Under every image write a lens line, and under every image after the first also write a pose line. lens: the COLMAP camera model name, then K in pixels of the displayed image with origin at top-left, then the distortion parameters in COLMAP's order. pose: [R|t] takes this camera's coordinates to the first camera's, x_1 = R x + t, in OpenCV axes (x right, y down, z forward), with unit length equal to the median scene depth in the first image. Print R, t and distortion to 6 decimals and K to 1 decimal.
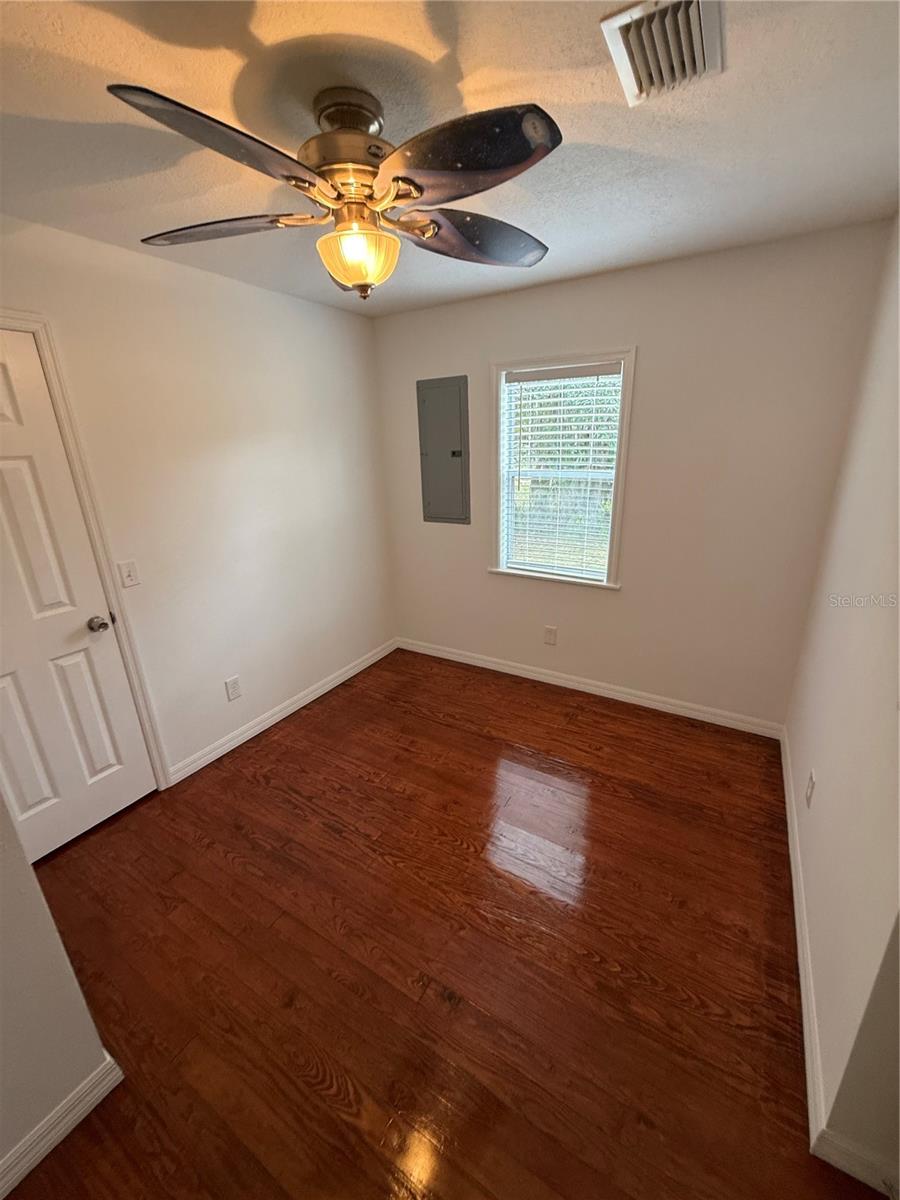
lens RADIAL K [[478.2, 0, 451.4], [0, 478.2, 599.9], [0, 0, 1]] dist [0.000275, -0.000368]
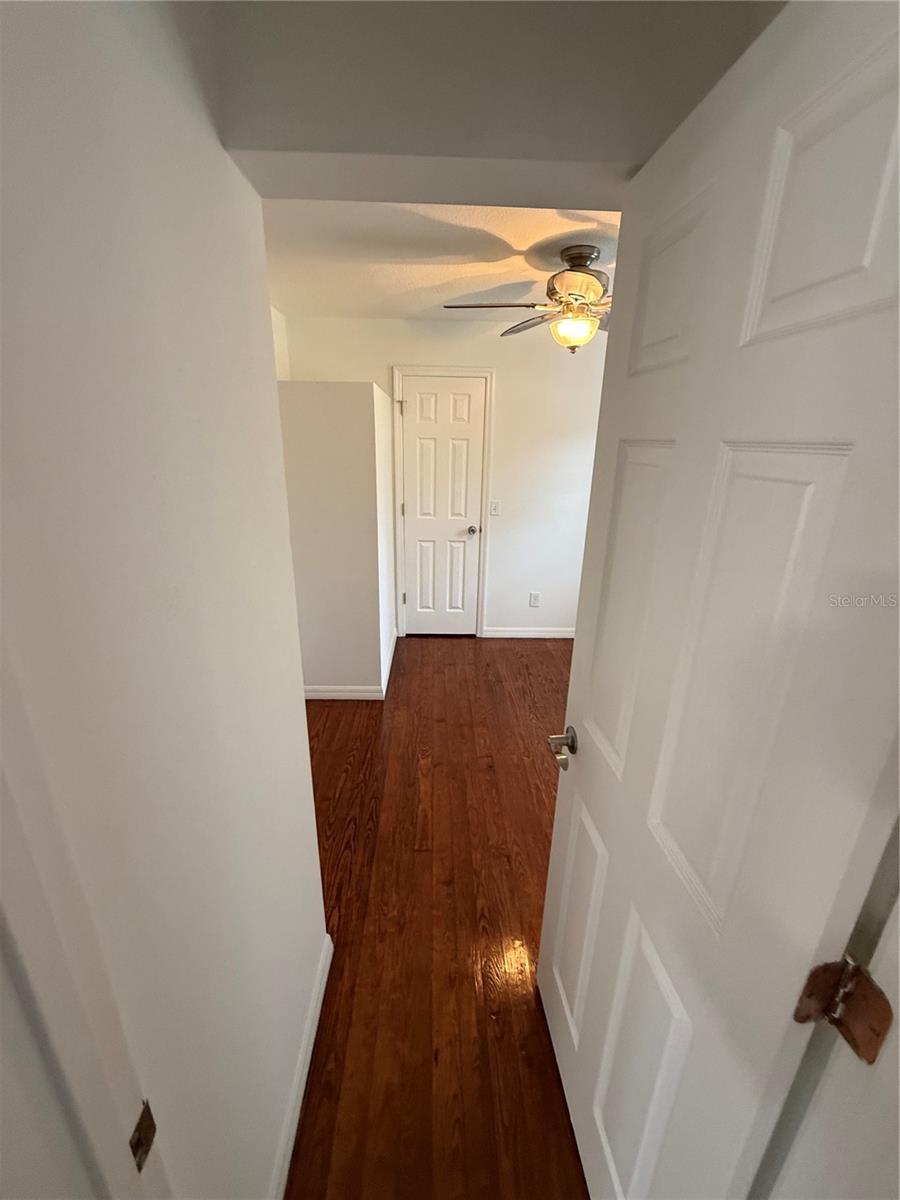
lens RADIAL K [[478.2, 0, 443.6], [0, 478.2, 598.7], [0, 0, 1]] dist [0.000275, -0.000368]
pose [[0.532160, 0.303245, -0.790474, 0.760431], [-0.302445, 0.940140, 0.157050, 0.043065], [0.790780, 0.155499, 0.592019, -0.155724]]
